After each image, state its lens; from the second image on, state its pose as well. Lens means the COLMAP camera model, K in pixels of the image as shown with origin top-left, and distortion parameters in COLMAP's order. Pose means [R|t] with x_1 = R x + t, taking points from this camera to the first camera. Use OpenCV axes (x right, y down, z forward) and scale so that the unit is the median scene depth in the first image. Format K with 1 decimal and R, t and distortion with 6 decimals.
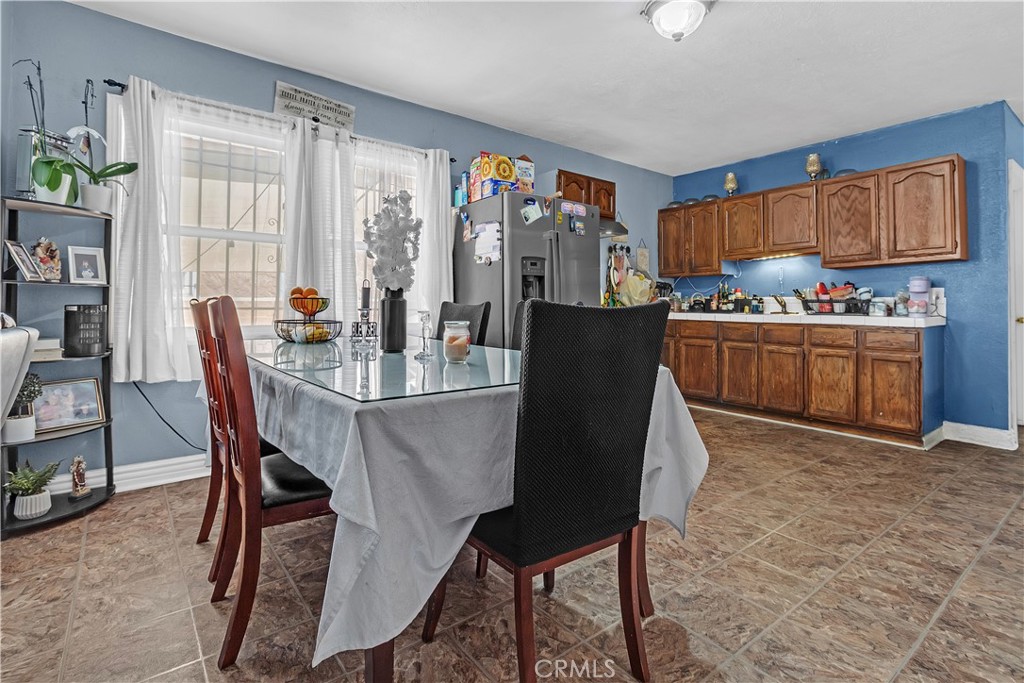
lens RADIAL K [[486.1, 0, 510.5], [0, 486.1, 304.2], [0, 0, 1]] dist [-0.007285, 0.000540]
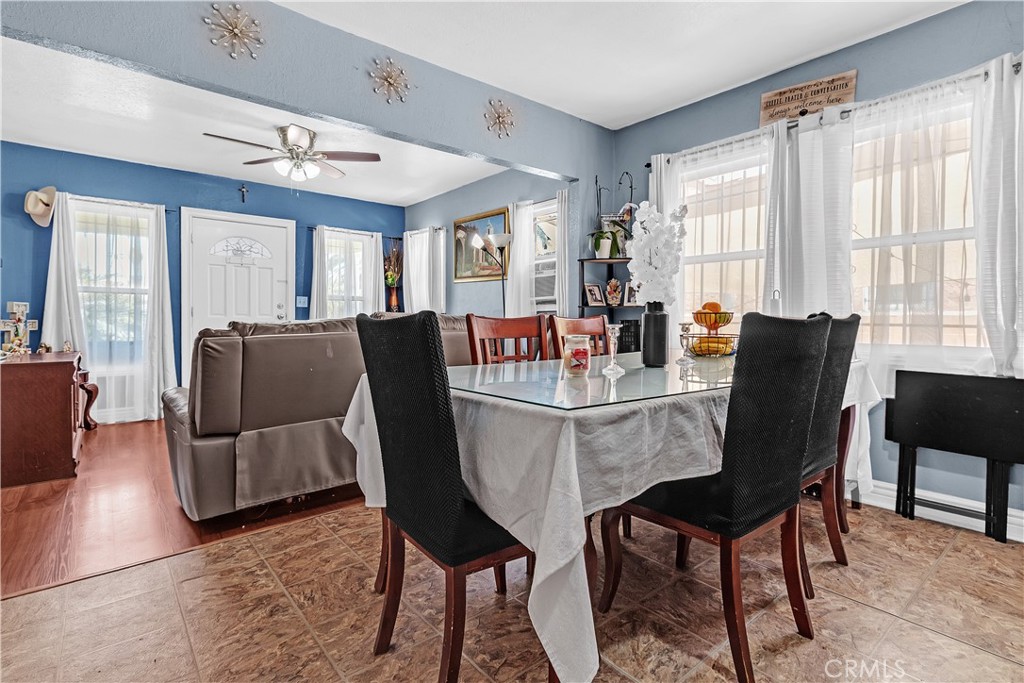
lens RADIAL K [[492.3, 0, 513.7], [0, 492.3, 322.1], [0, 0, 1]] dist [0.009452, 0.000292]
pose [[0.041837, 0.002060, -0.999122, 0.386854], [0.004077, 0.999989, 0.002232, 0.002372], [0.999116, -0.004167, 0.041828, 0.333659]]
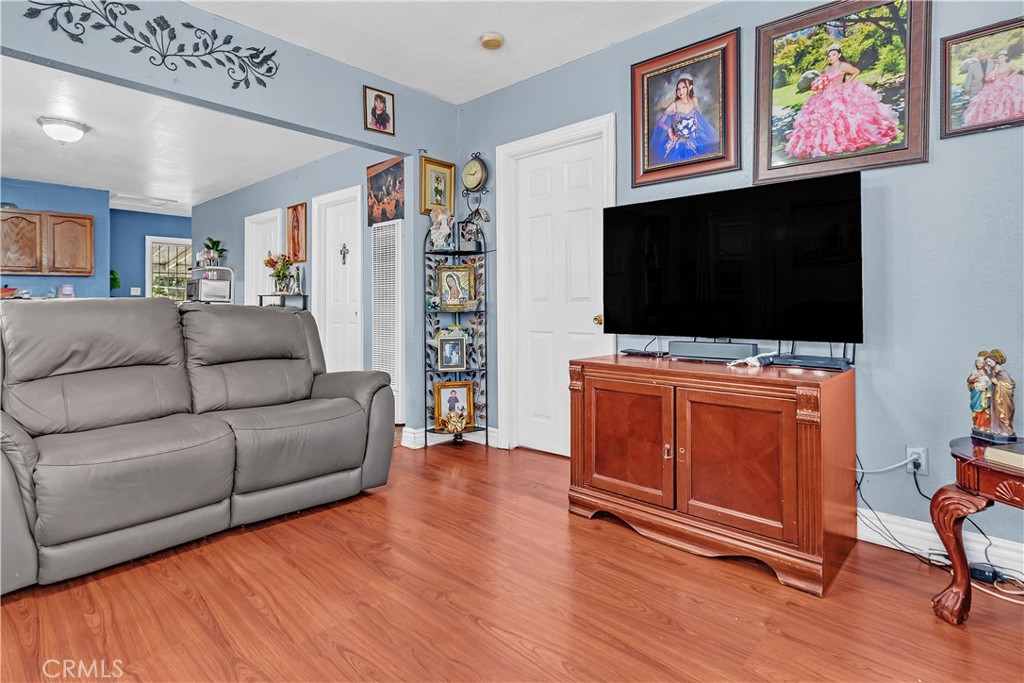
lens RADIAL K [[514.4, 0, 518.1], [0, 514.4, 301.9], [0, 0, 1]] dist [0.011156, 0.000608]
pose [[-0.181960, 0.003365, 0.983300, -1.052722], [-0.009662, 0.999940, -0.005210, -0.004917], [-0.983258, -0.010449, -0.181917, -0.154208]]
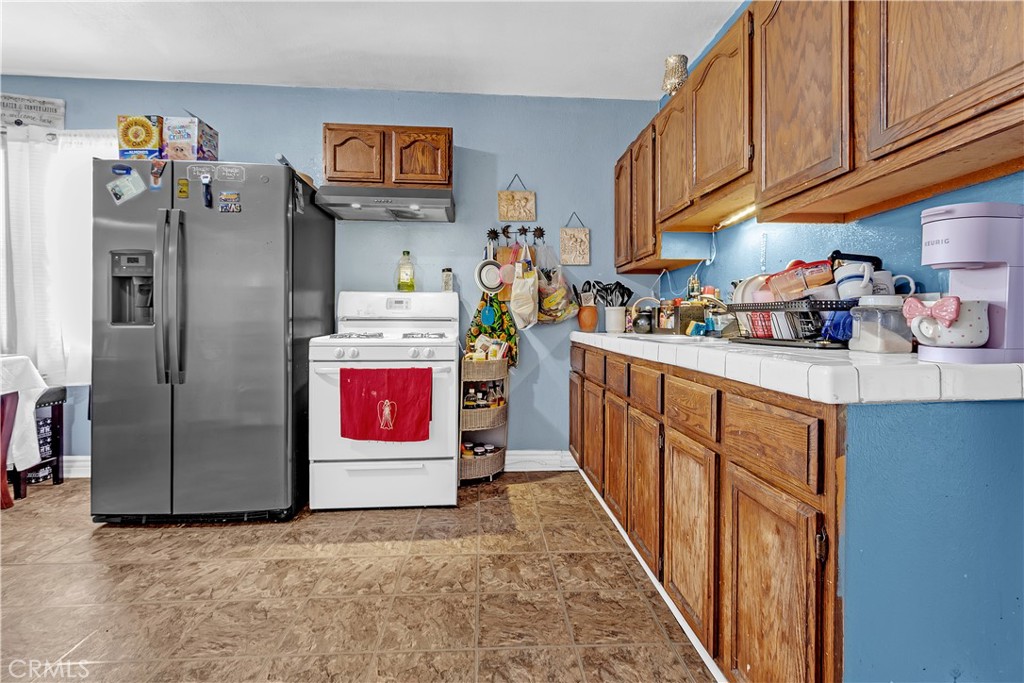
lens RADIAL K [[477.0, 0, 519.5], [0, 477.0, 329.4], [0, 0, 1]] dist [0.000733, -0.000289]
pose [[0.830123, 0.009198, -0.557505, 0.732060], [-0.000396, 0.999873, 0.015907, 0.005388], [0.557580, -0.012983, 0.830021, 0.603203]]
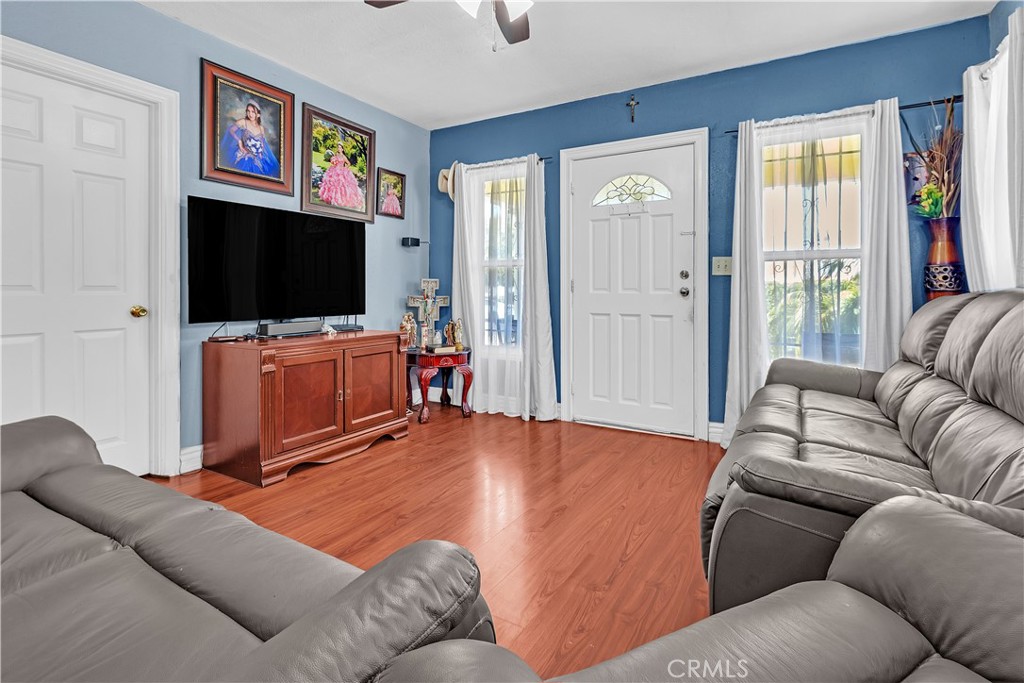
lens RADIAL K [[491.0, 0, 523.3], [0, 491.0, 294.9], [0, 0, 1]] dist [0.002694, -0.000279]
pose [[-0.921481, -0.003934, -0.388404, -0.497562], [-0.003025, 0.999991, -0.002952, -0.004533], [0.388412, -0.001545, -0.921485, 0.407264]]
